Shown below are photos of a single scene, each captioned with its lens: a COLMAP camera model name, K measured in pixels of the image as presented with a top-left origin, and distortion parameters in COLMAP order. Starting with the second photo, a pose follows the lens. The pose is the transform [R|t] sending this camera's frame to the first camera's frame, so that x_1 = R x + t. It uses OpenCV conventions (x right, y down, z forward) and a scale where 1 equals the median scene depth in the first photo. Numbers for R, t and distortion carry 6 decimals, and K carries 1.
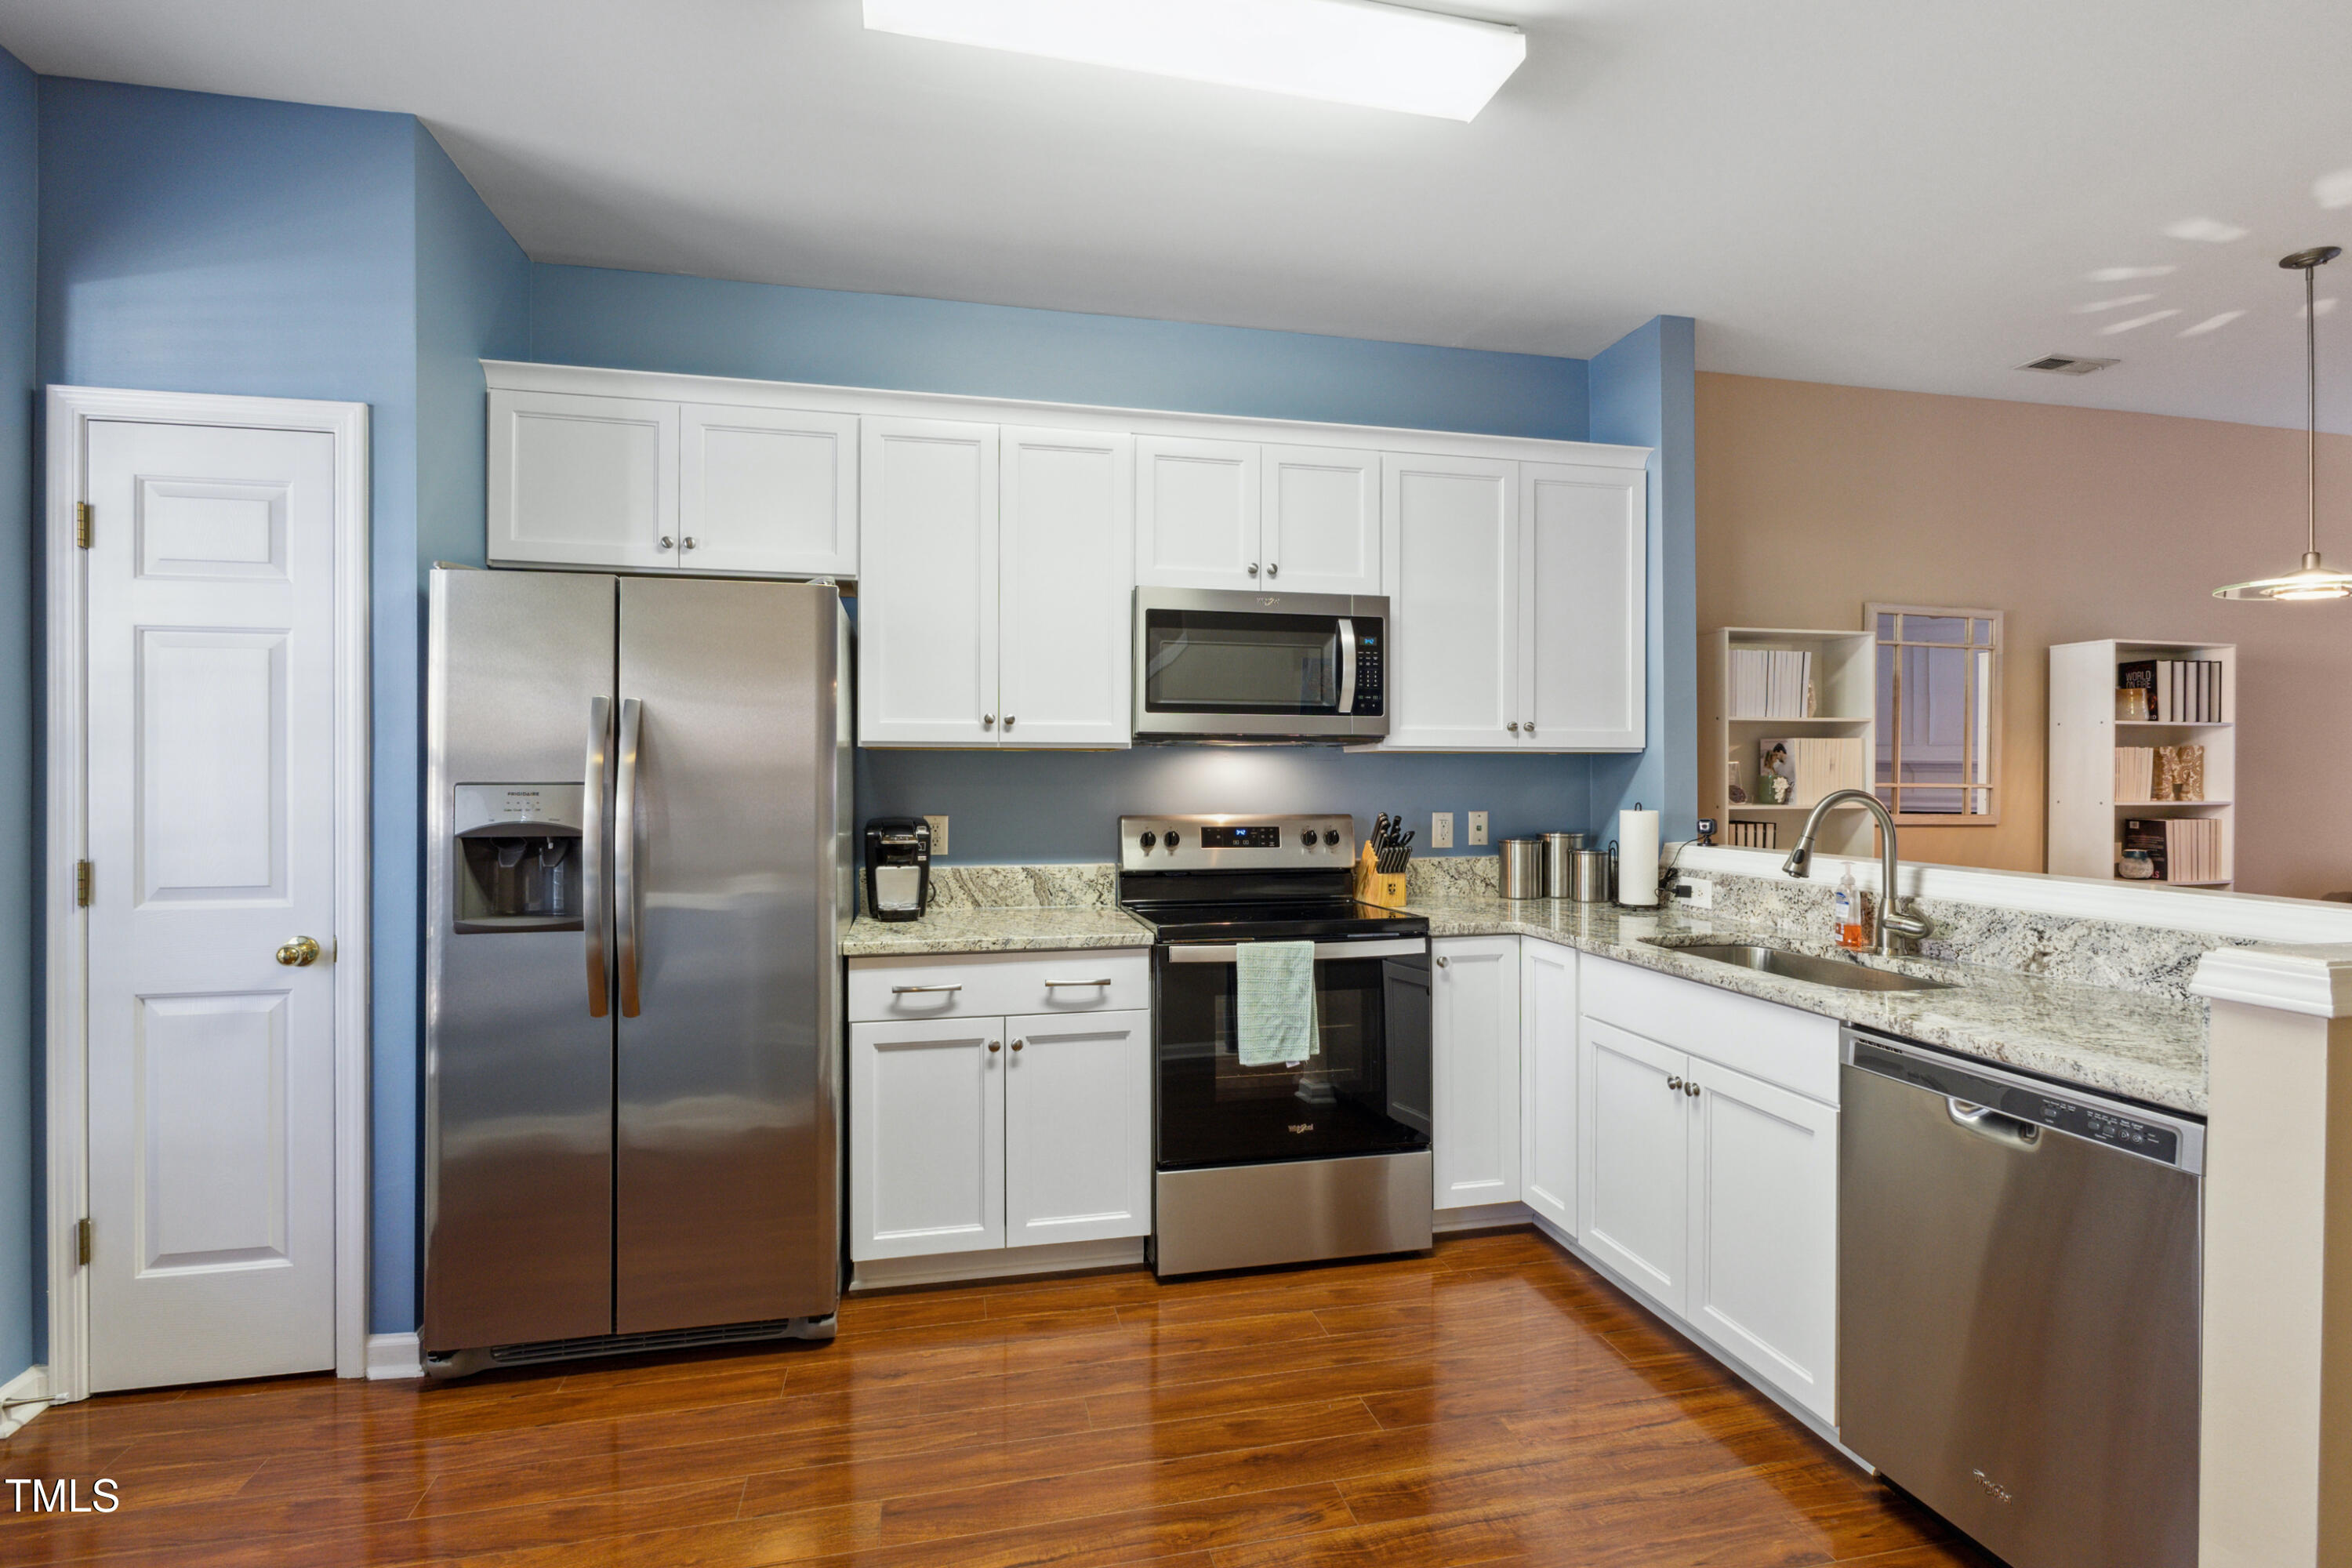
lens RADIAL K [[1111.6, 0, 1177.1], [0, 1111.6, 768.2], [0, 0, 1]] dist [-0.008419, -0.000189]
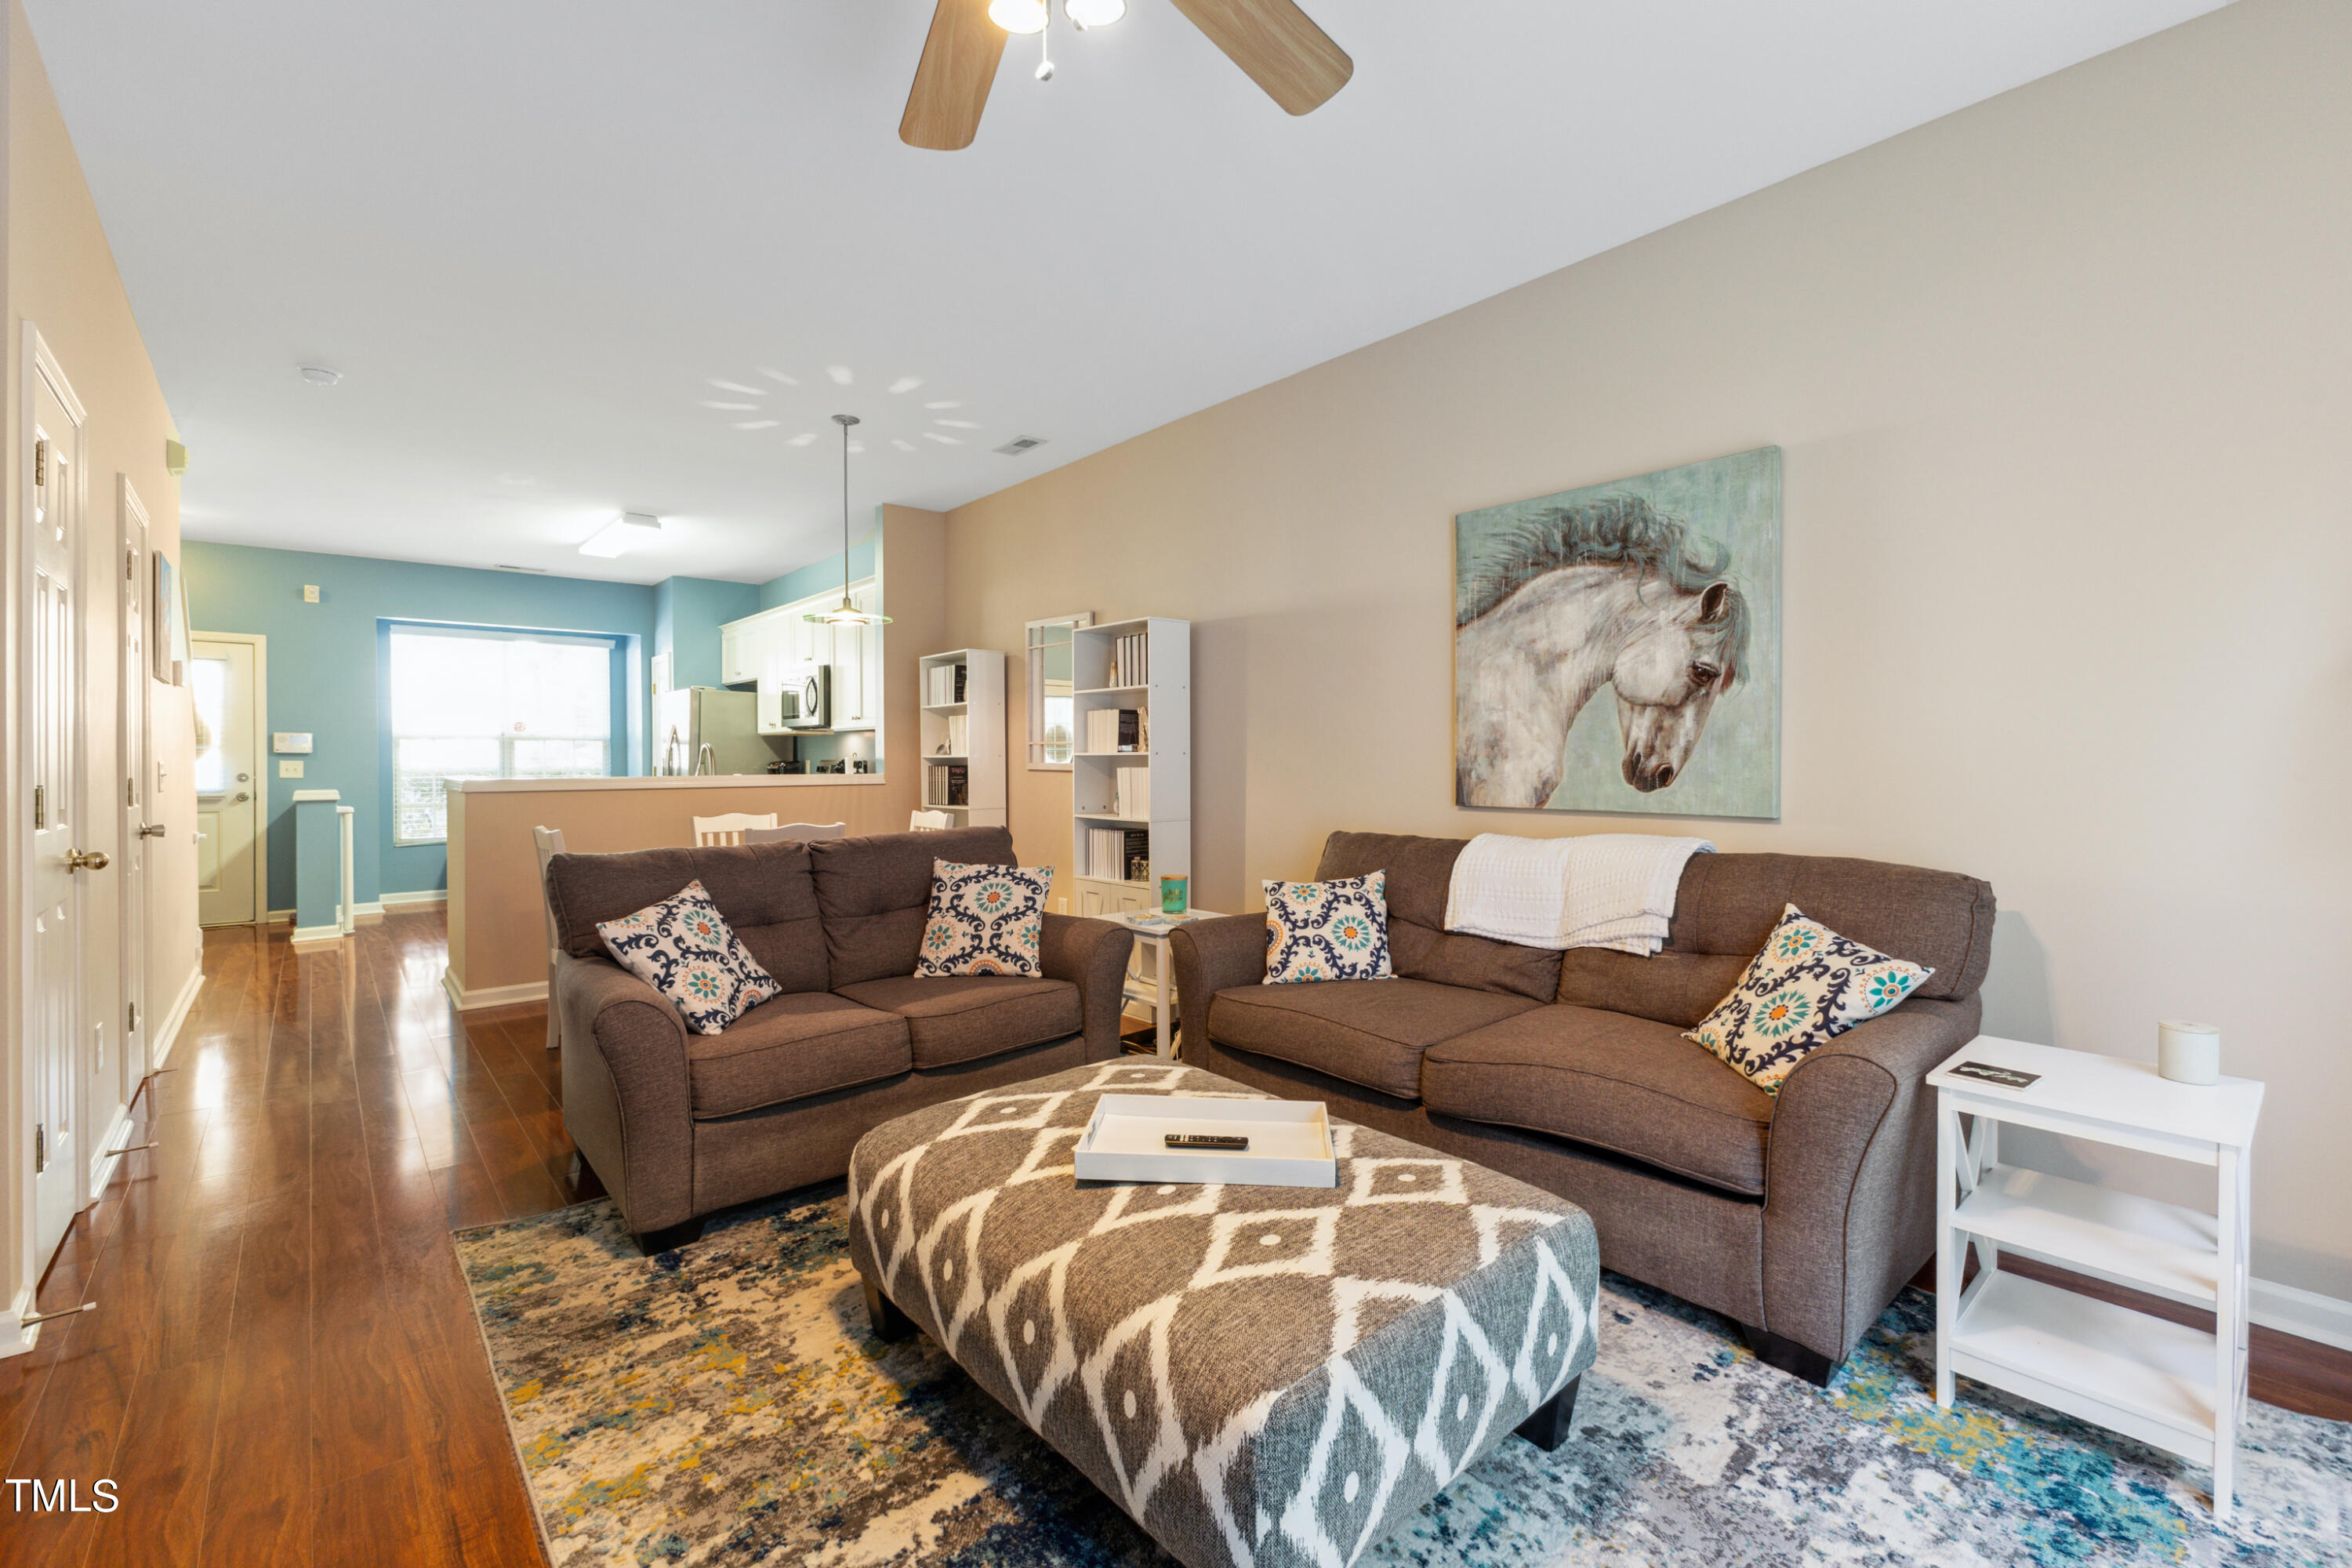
lens RADIAL K [[1003.1, 0, 1176.2], [0, 1003.1, 770.5], [0, 0, 1]] dist [0.003651, 0.000690]
pose [[0.475770, 0.005497, -0.879552, 2.803345], [0.006992, 0.999925, 0.010031, 0.057319], [0.879542, -0.010922, 0.475696, 0.764859]]
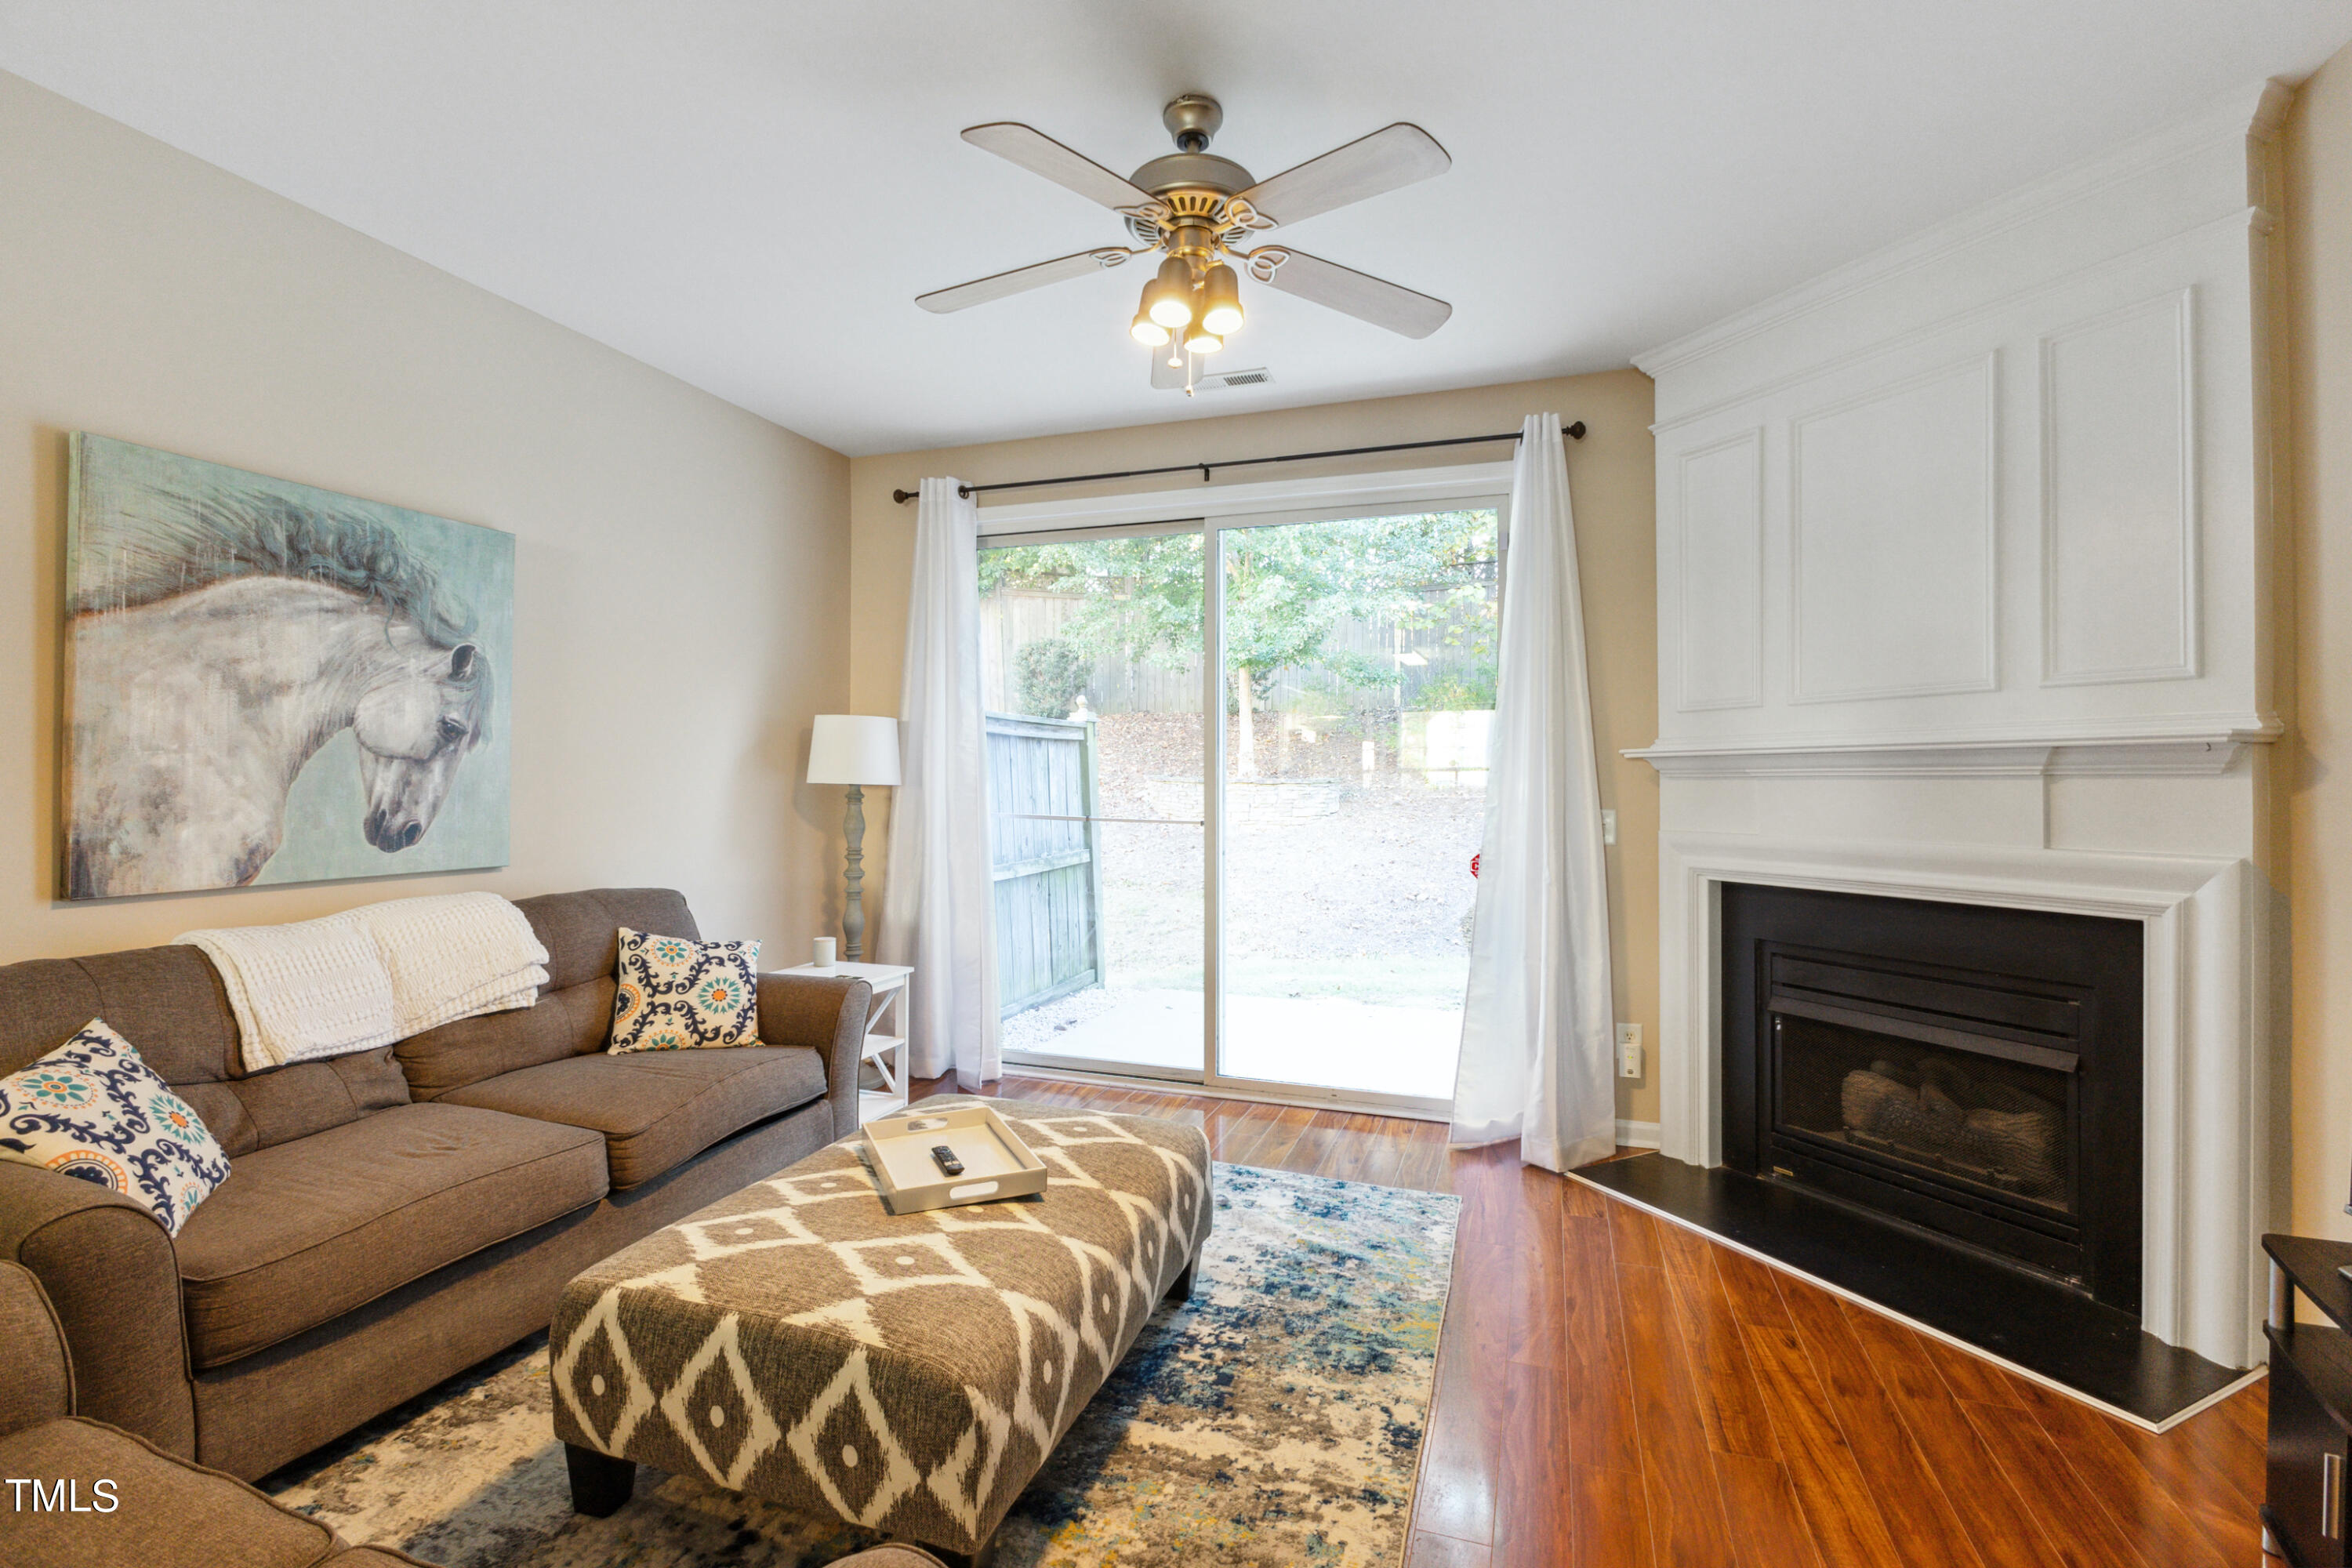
lens RADIAL K [[1029.8, 0, 1174.5], [0, 1029.8, 788.3], [0, 0, 1]] dist [-0.007444, 0.001651]
pose [[0.534540, -0.006067, 0.845122, 1.669009], [-0.008292, 0.999888, 0.012422, 0.013673], [-0.845103, -0.013648, 0.534430, 0.533697]]
